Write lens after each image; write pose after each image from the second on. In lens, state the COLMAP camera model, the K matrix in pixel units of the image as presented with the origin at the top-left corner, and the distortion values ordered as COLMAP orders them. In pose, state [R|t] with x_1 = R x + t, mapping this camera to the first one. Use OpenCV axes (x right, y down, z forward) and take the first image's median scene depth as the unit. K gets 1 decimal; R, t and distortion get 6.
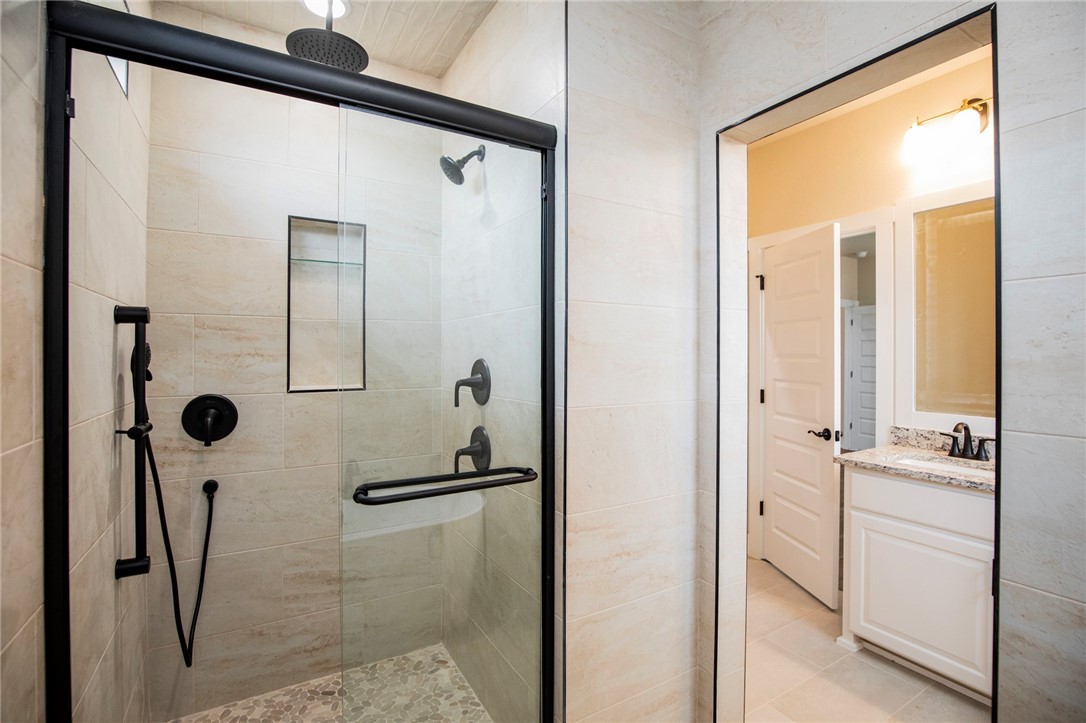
lens RADIAL K [[515.7, 0, 546.3], [0, 515.7, 358.1], [0, 0, 1]] dist [-0.029442, 0.003929]
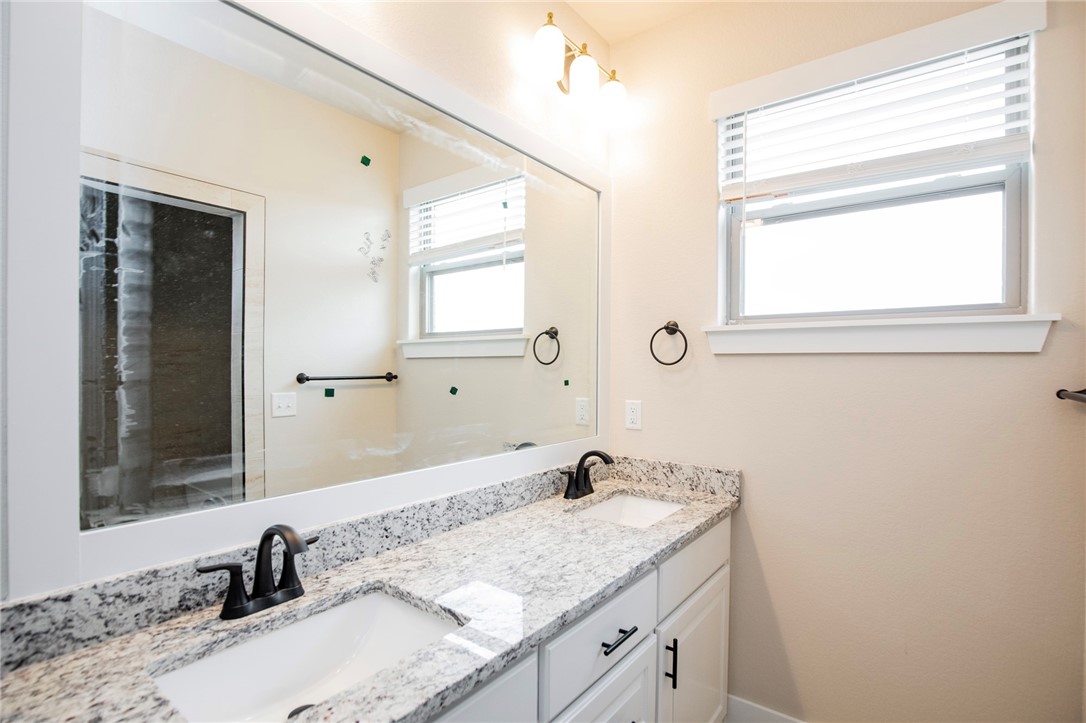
lens RADIAL K [[515.7, 0, 538.1], [0, 515.7, 363.9], [0, 0, 1]] dist [-0.029442, 0.003929]
pose [[-0.384424, -0.007755, 0.923124, 0.318300], [-0.001093, 0.999968, 0.007946, -0.008192], [-0.923156, 0.002046, -0.384420, 0.869559]]
